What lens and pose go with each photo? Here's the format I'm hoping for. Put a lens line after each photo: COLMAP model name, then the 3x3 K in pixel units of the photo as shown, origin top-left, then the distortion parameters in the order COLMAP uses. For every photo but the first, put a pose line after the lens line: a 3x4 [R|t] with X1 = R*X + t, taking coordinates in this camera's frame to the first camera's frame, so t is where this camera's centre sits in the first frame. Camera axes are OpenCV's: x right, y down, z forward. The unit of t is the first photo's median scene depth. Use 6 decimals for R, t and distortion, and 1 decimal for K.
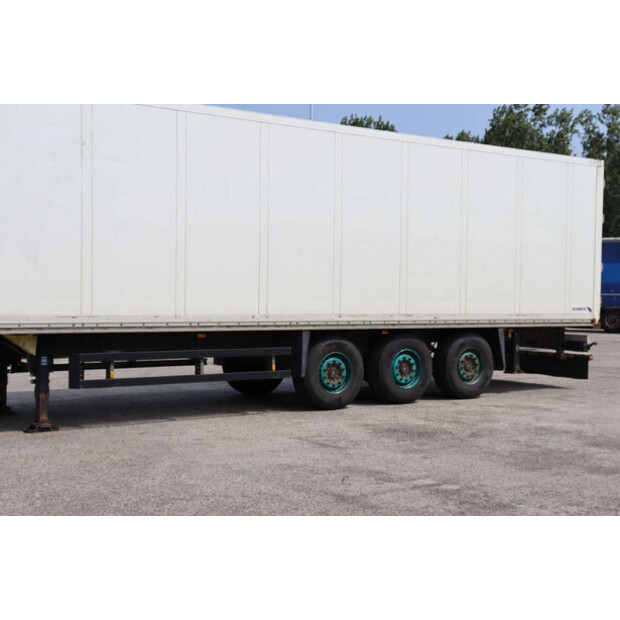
lens RADIAL K [[925.1, 0, 310.0], [0, 925.1, 310.0], [0, 0, 1]] dist [-0.018207, 0.841131]
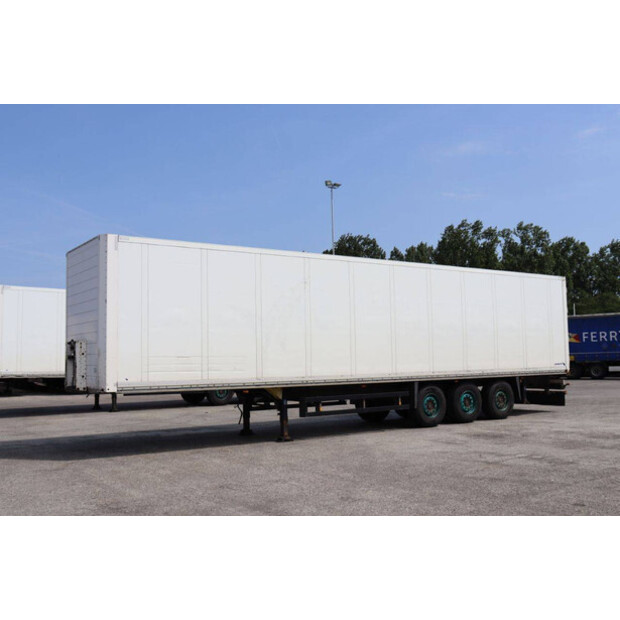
lens RADIAL K [[667.3, 0, 310.0], [0, 667.3, 310.0], [0, 0, 1]] dist [-0.057007, 0.025160]
pose [[0.999542, -0.030196, 0.001742, -0.184227], [0.030229, 0.995406, -0.090845, -0.003603], [0.001009, 0.090856, 0.995863, -0.239946]]
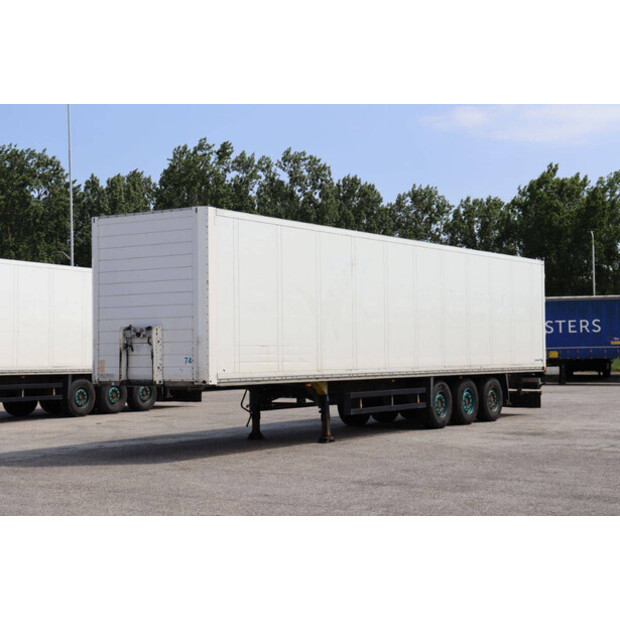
lens RADIAL K [[1099.8, 0, 310.0], [0, 1099.8, 310.0], [0, 0, 1]] dist [0.225574, -0.007179]
pose [[0.933479, -0.007786, 0.358547, -0.783592], [0.027573, 0.998363, -0.050105, -0.002334], [-0.357570, 0.056658, 0.932166, -0.607338]]
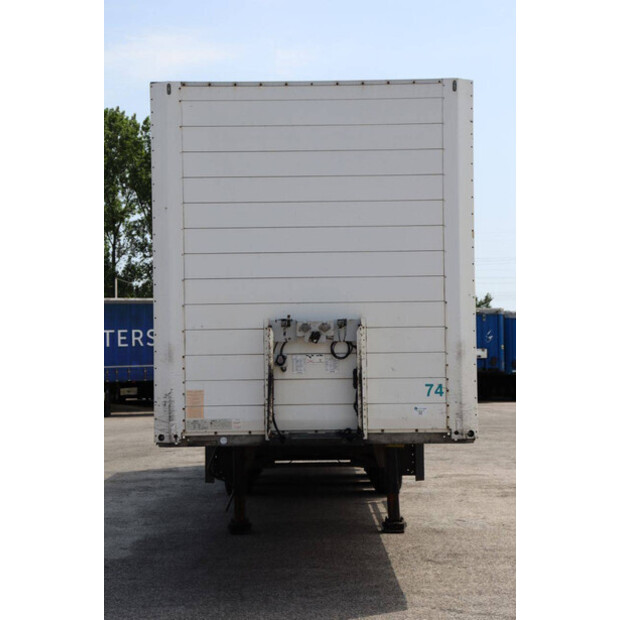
lens RADIAL K [[1327.2, 0, 315.4], [0, 1327.2, 316.6], [0, 0, 1]] dist [0.340095, 0.050559]
pose [[0.564253, 0.011174, 0.825526, -1.118588], [0.032381, 0.998840, -0.035652, -0.028460], [-0.824967, 0.046848, 0.563236, 0.250771]]
